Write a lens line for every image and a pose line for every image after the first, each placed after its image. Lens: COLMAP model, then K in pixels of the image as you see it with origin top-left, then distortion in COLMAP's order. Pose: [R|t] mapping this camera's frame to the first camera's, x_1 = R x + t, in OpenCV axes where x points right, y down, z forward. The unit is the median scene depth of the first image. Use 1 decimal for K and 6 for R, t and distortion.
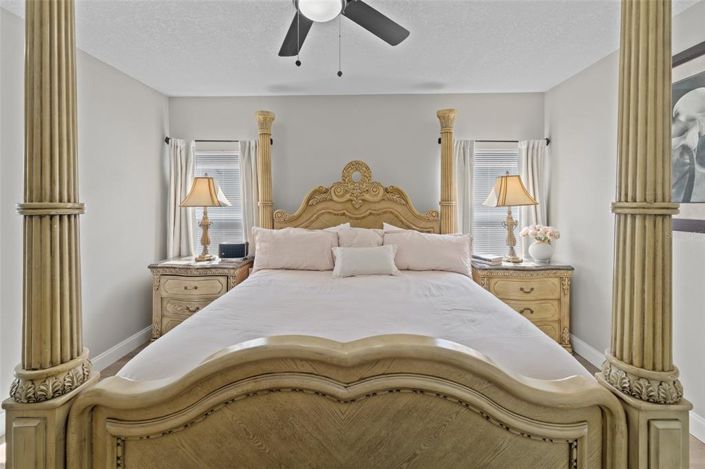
lens RADIAL K [[296.0, 0, 362.0], [0, 296.0, 201.0], [0, 0, 1]] dist [0.001593, -0.000338]
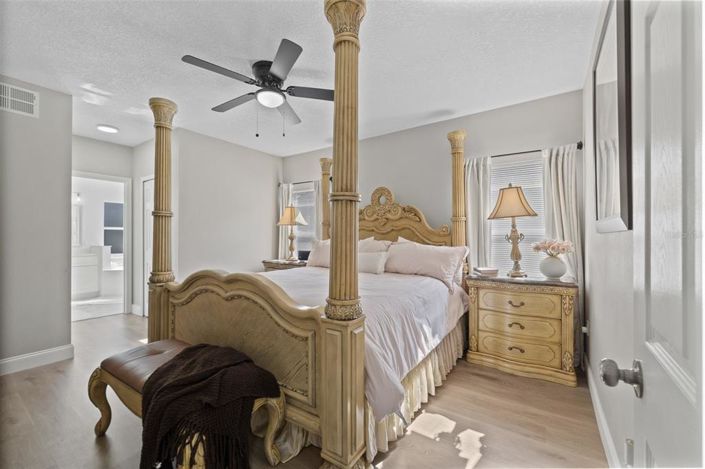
lens RADIAL K [[296.0, 0, 369.5], [0, 296.0, 233.6], [0, 0, 1]] dist [0.001593, -0.000338]
pose [[0.839680, -0.007703, -0.543026, 0.613438], [0.000404, 0.999908, -0.013559, 0.076185], [0.543081, 0.011166, 0.839606, -0.065799]]
